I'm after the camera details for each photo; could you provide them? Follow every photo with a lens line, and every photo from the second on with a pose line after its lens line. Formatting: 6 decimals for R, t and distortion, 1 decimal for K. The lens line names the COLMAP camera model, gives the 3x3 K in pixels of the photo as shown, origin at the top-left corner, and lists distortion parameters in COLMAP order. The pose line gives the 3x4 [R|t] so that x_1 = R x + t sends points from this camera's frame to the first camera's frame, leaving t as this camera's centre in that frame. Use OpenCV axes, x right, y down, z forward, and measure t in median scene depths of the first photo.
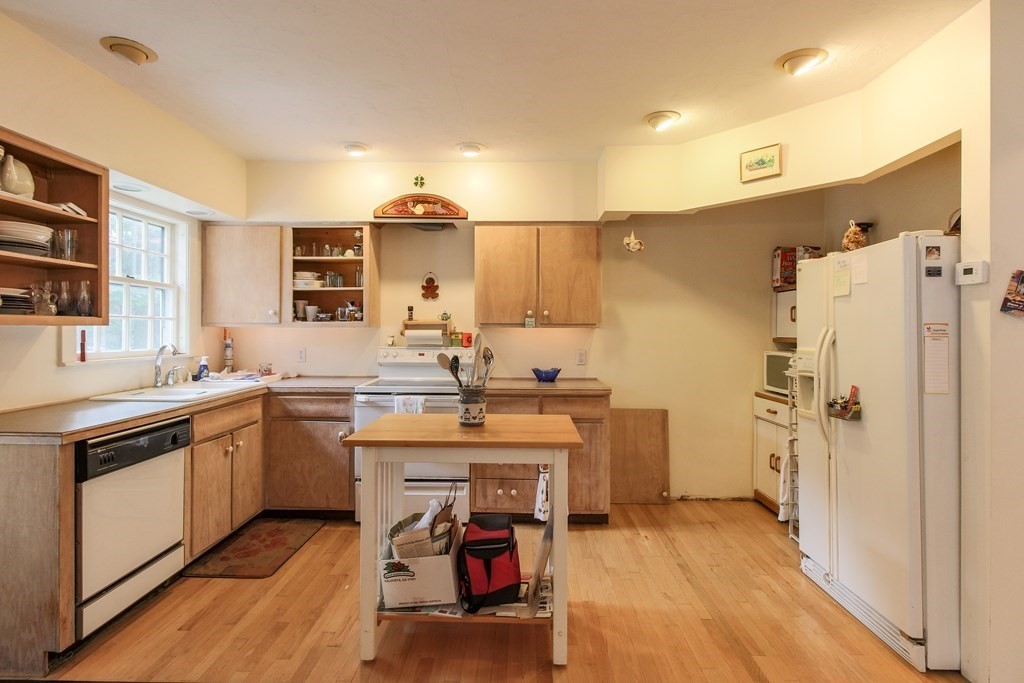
lens RADIAL K [[525.4, 0, 505.1], [0, 525.4, 328.8], [0, 0, 1]] dist [0.019334, -0.012805]
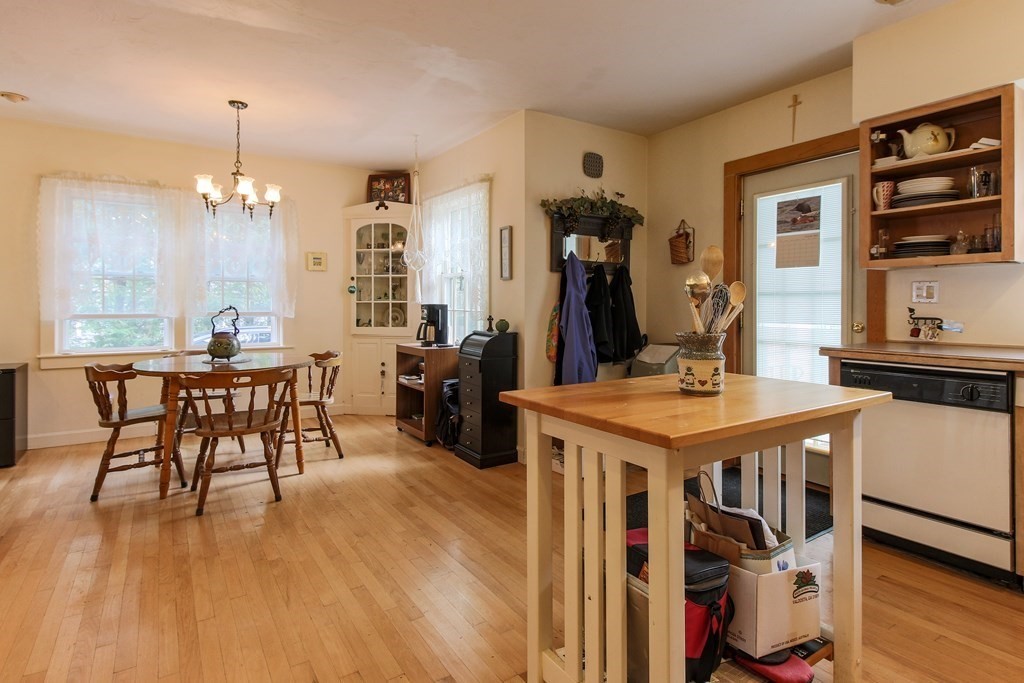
lens RADIAL K [[525.4, 0, 507.2], [0, 525.4, 304.7], [0, 0, 1]] dist [0.019334, -0.012805]
pose [[-0.819929, 0.000455, -0.572465, 0.392809], [0.000387, 1.000000, 0.000241, 0.059277], [0.572465, -0.000024, -0.819929, 1.110837]]
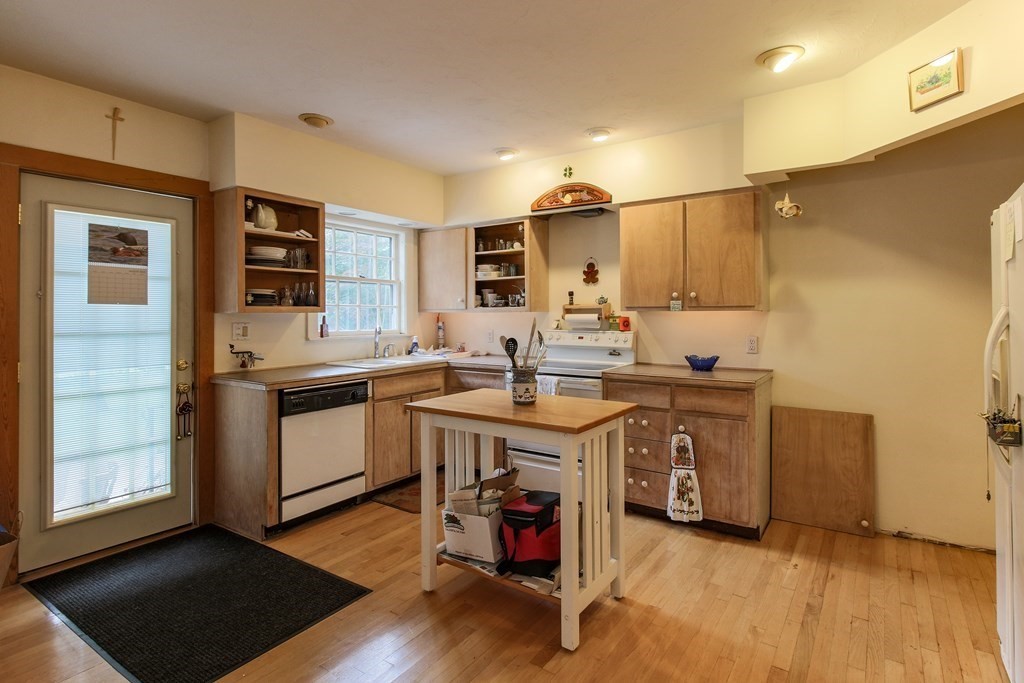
lens RADIAL K [[525.4, 0, 495.3], [0, 525.4, 310.9], [0, 0, 1]] dist [0.019334, -0.012805]
pose [[0.832718, -0.009546, -0.553615, 0.377603], [0.007502, 0.999954, -0.005957, 0.001091], [0.553646, 0.000807, 0.832752, 0.063832]]
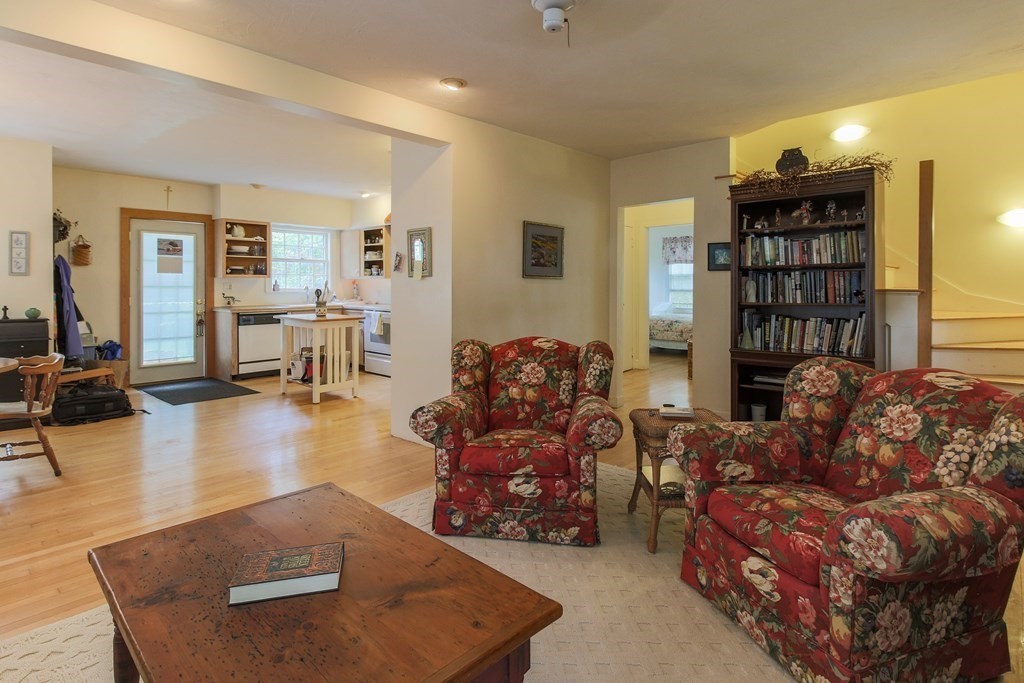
lens RADIAL K [[525.4, 0, 501.6], [0, 525.4, 284.8], [0, 0, 1]] dist [0.019334, -0.012805]
pose [[0.753118, 0.002848, -0.657880, 1.824815], [-0.000062, 0.999991, 0.004258, 0.016963], [0.657886, -0.003166, 0.753111, -0.274739]]
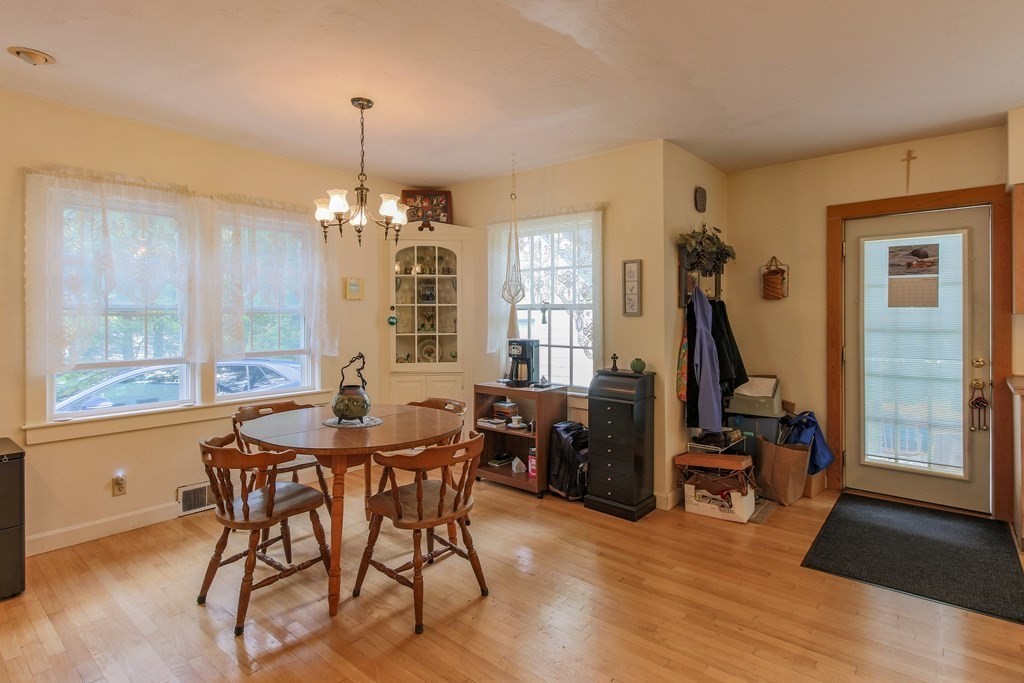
lens RADIAL K [[525.4, 0, 507.7], [0, 525.4, 313.5], [0, 0, 1]] dist [0.019334, -0.012805]
pose [[-0.628977, -0.000721, -0.777423, 0.816678], [0.005369, 0.999972, -0.005271, -0.006602], [0.777405, -0.007489, -0.628956, 0.560681]]
